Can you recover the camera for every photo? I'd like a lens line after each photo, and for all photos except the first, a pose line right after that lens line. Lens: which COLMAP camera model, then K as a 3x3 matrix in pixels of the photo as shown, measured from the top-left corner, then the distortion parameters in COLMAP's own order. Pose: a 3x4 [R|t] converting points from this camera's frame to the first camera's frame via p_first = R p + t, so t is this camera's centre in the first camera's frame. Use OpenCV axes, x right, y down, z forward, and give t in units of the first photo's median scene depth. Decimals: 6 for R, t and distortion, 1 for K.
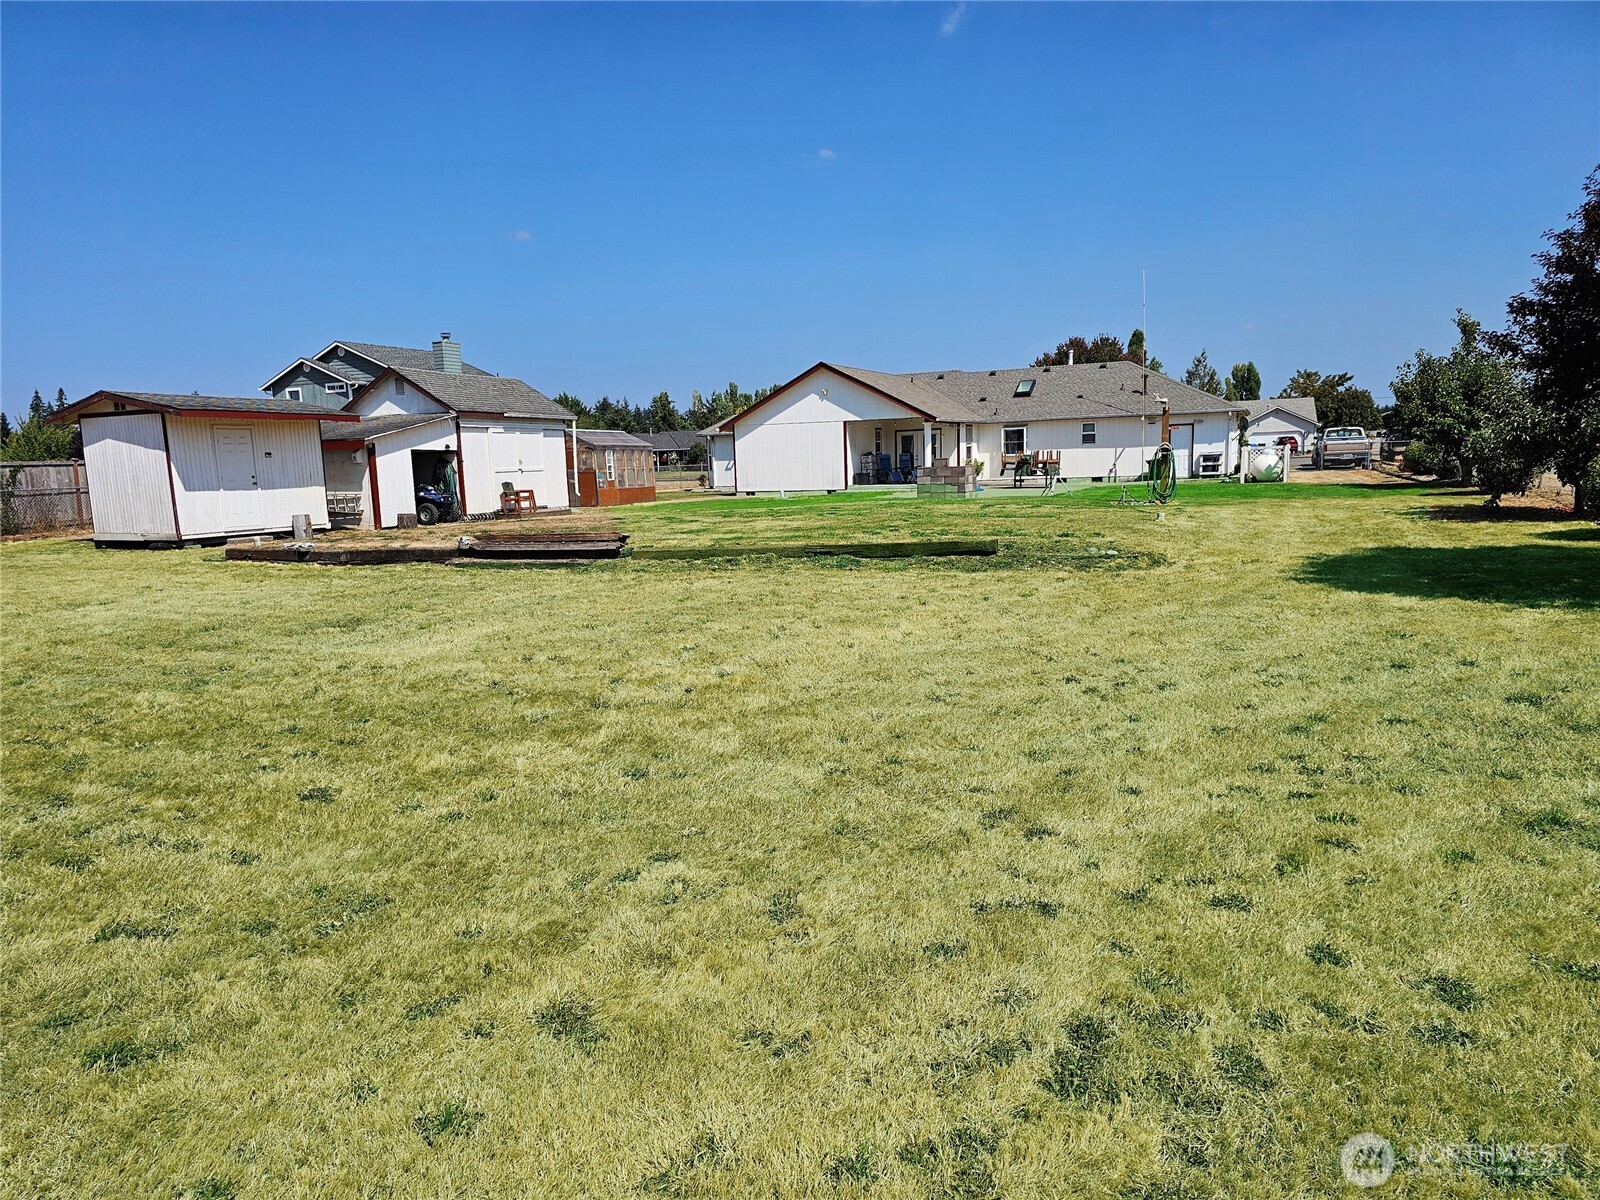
lens RADIAL K [[1081.6, 0, 795.9], [0, 1081.6, 626.5], [0, 0, 1]] dist [0.055585, -0.054983]
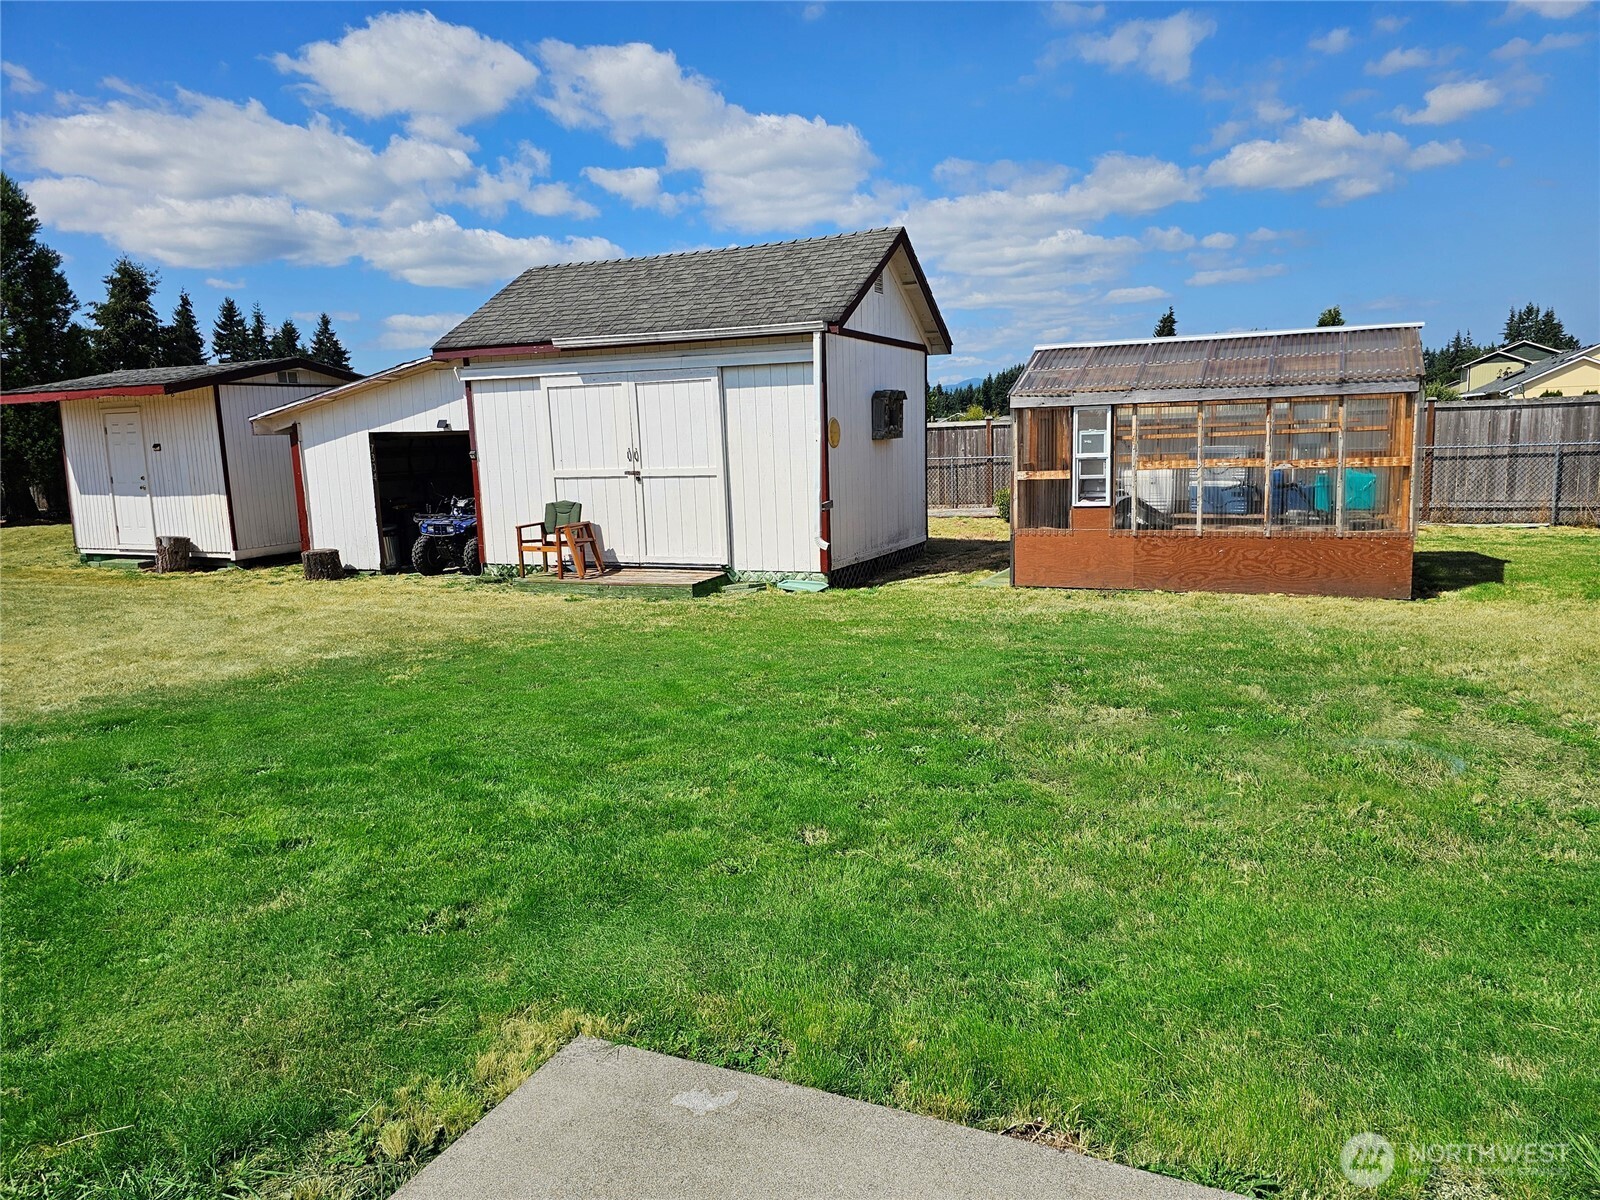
lens RADIAL K [[1081.6, 0, 796.2], [0, 1081.6, 595.6], [0, 0, 1]] dist [0.055585, -0.054983]
pose [[-0.031295, 0.178492, -0.983443, 0.119178], [-0.119497, 0.976200, 0.180980, -0.134896], [0.992341, 0.123182, -0.009221, 0.799259]]
